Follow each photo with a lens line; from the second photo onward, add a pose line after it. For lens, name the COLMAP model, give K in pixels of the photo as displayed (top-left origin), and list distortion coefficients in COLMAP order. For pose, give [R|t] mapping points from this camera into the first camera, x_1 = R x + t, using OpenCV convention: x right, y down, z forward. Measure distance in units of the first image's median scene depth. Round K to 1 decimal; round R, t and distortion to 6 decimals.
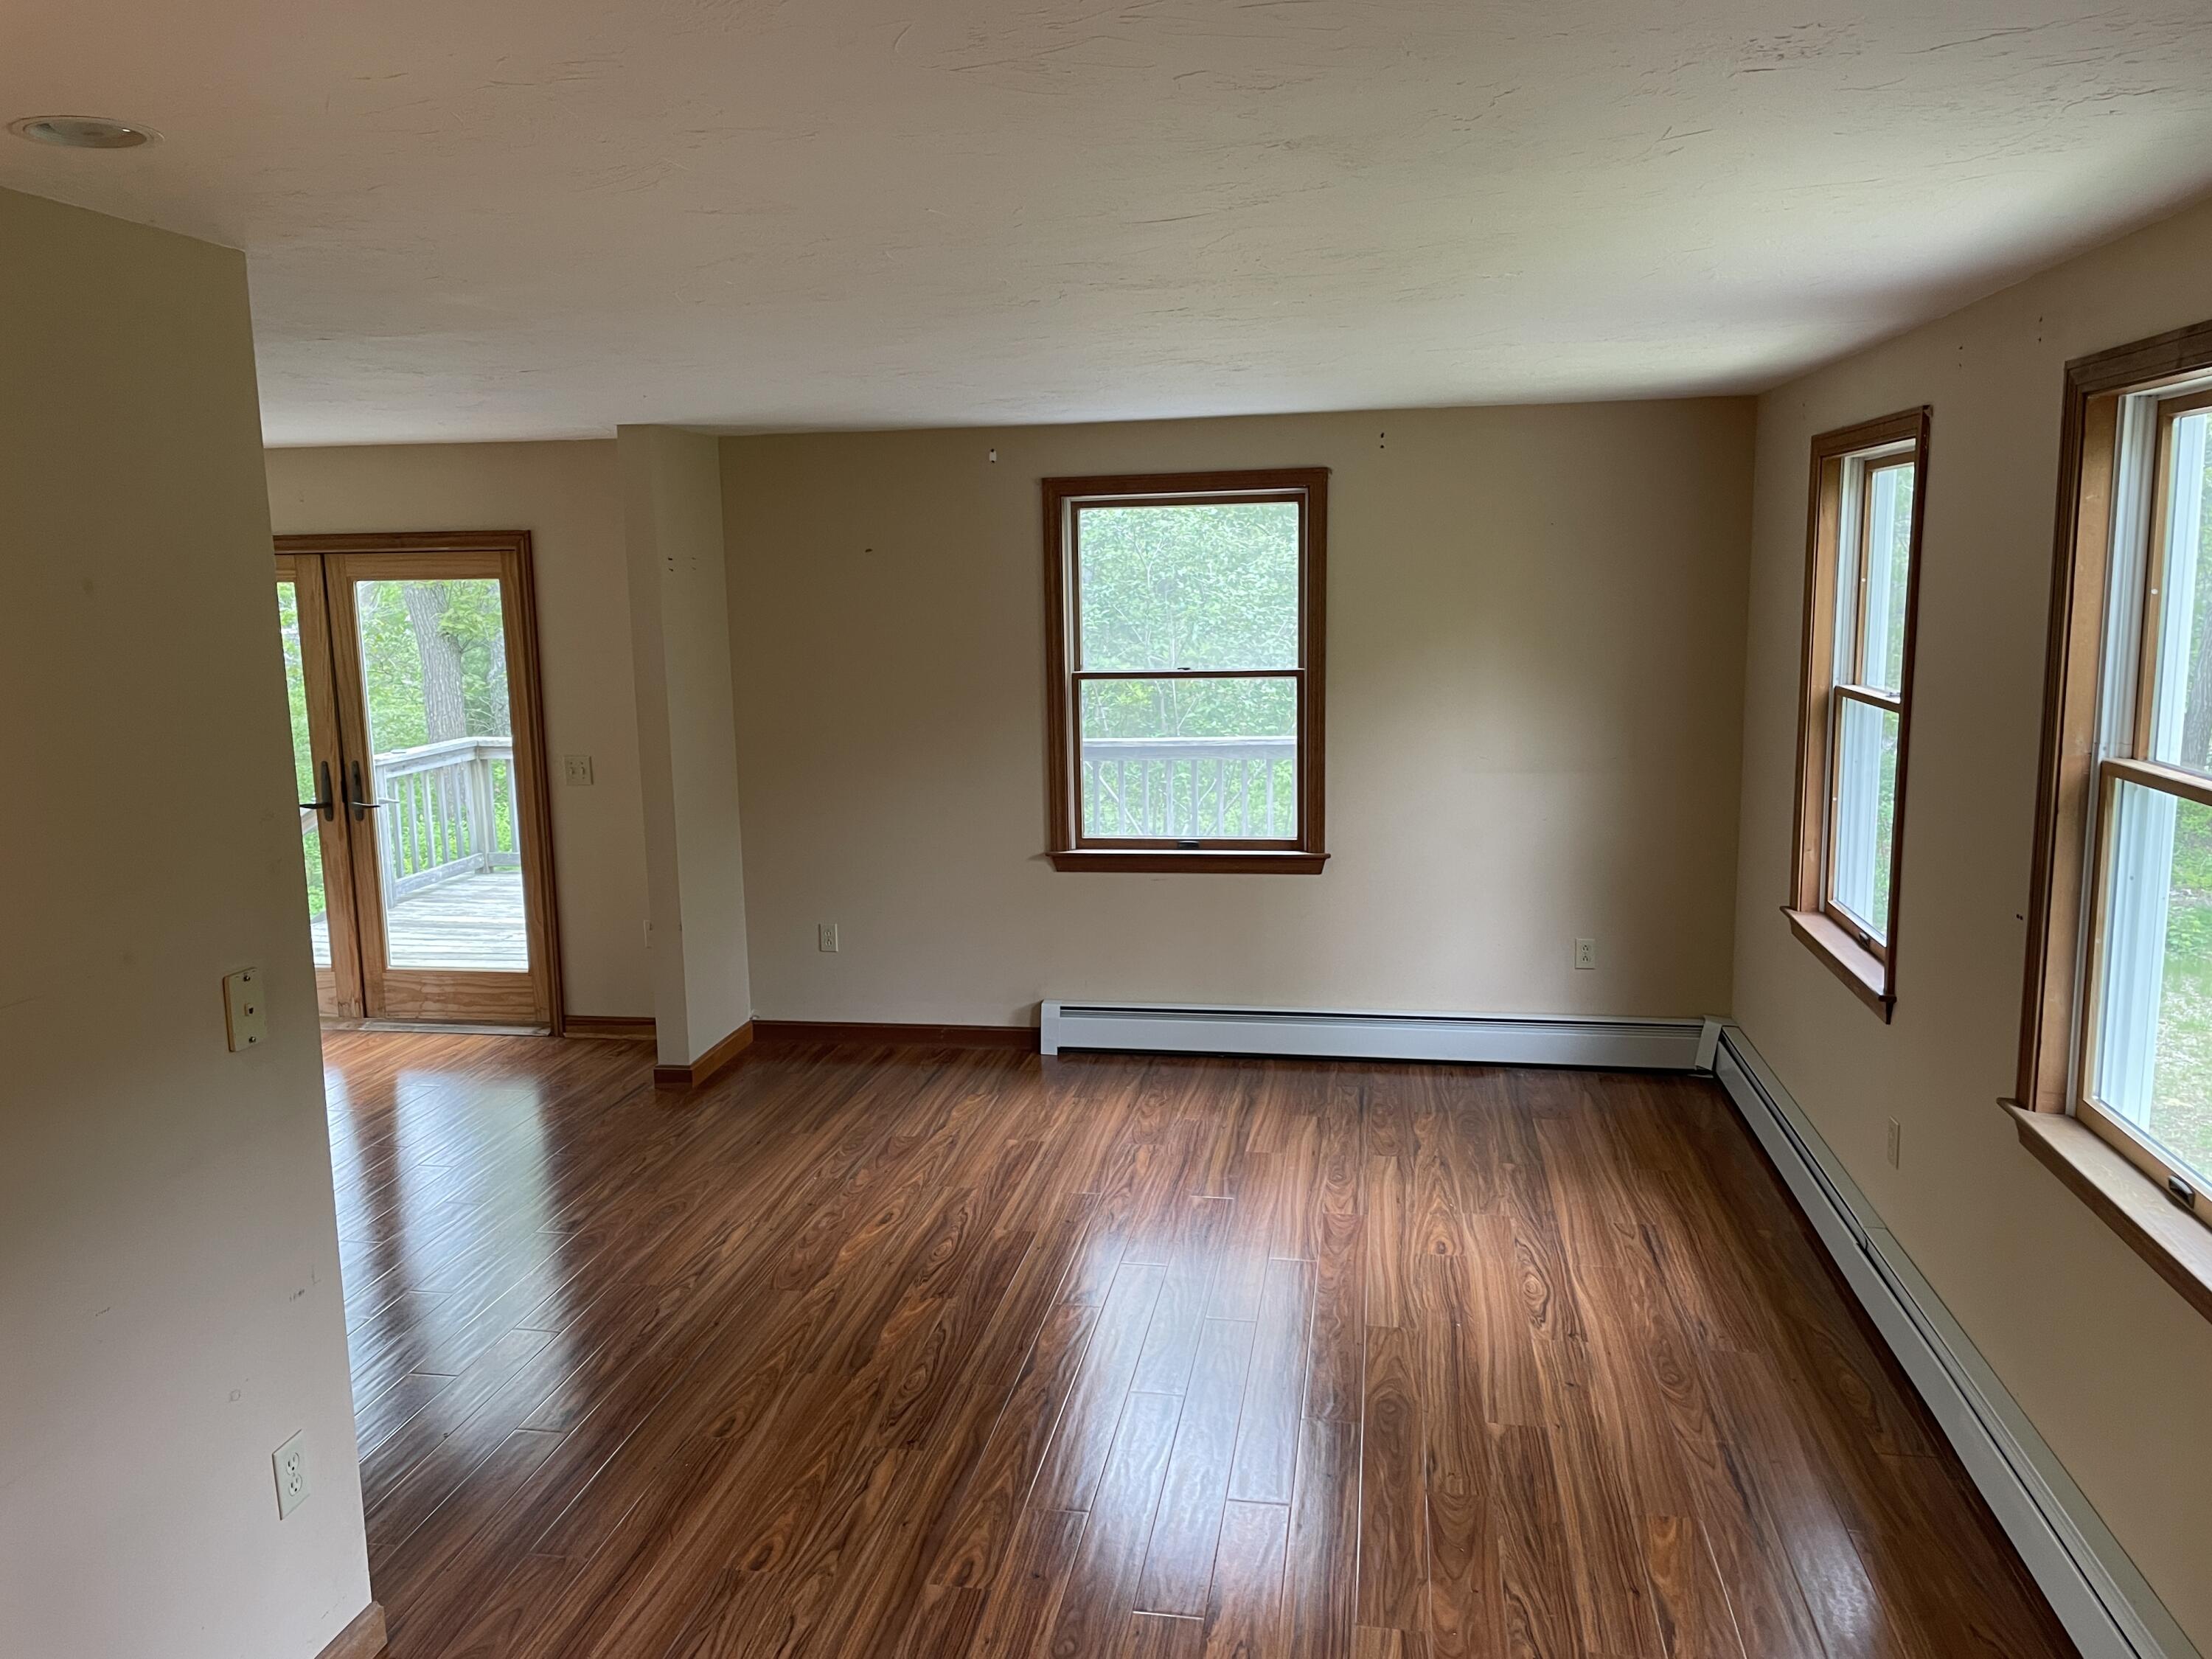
lens RADIAL K [[1689.1, 0, 1105.6], [0, 1689.1, 840.0], [0, 0, 1]] dist [0.108096, -0.115850]
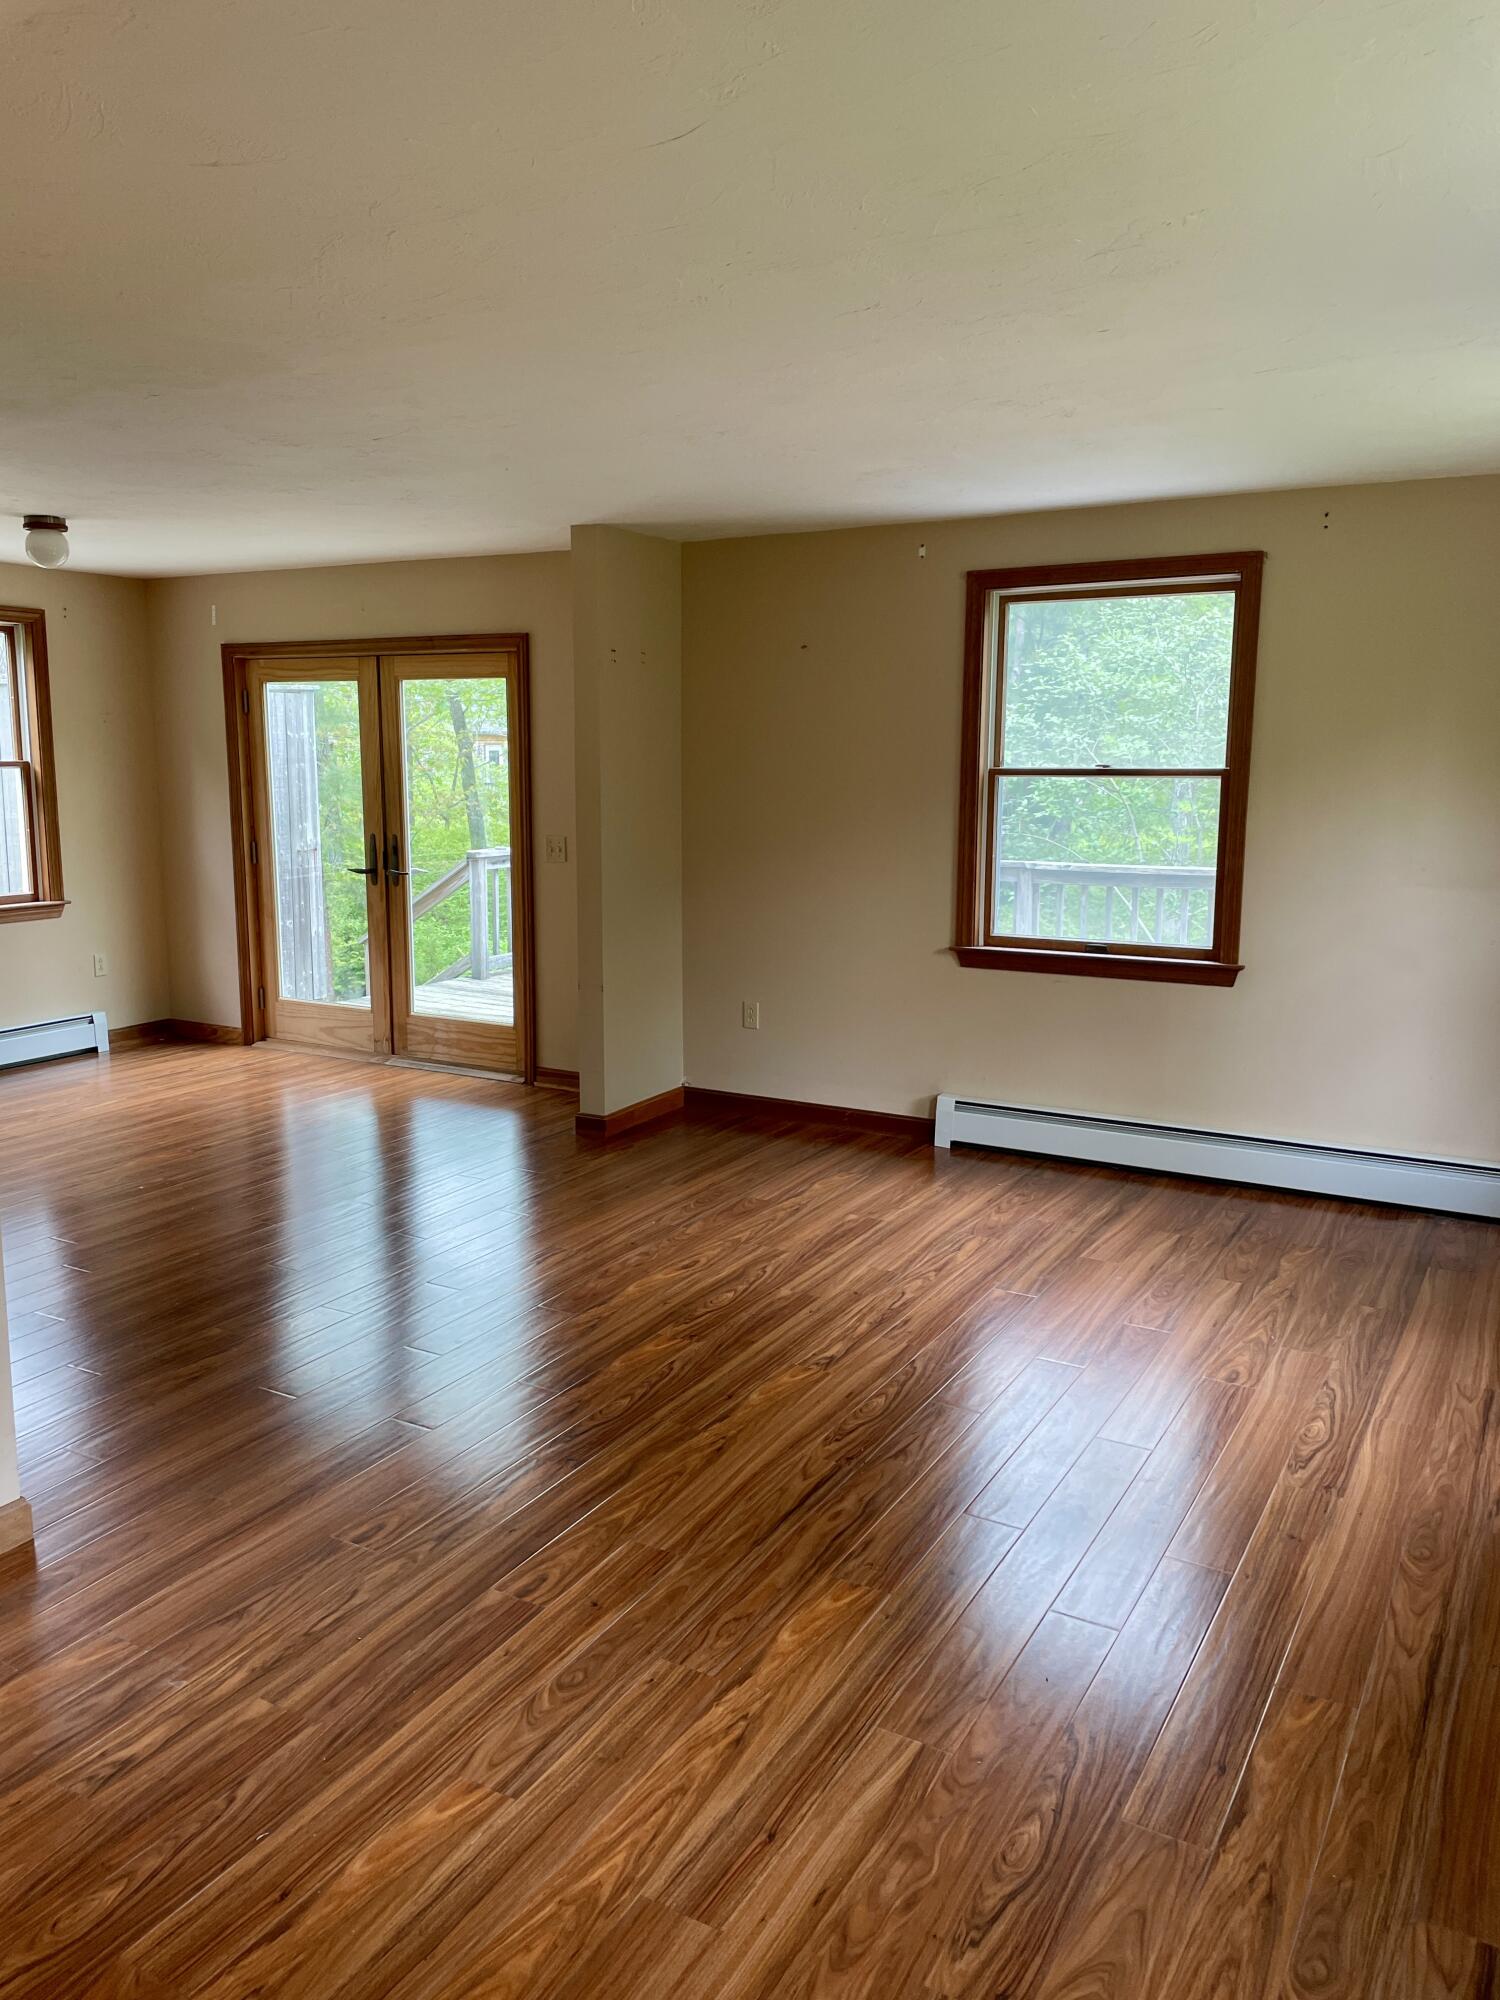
lens RADIAL K [[1513.5, 0, 750.0], [0, 1513.5, 1000.0], [0, 0, 1]] dist [0.086365, -0.108819]
pose [[0.939199, 0.077069, -0.334611, 0.163031], [-0.076411, 0.996961, 0.015152, 0.035635], [0.334762, 0.011337, 0.942234, 0.110248]]
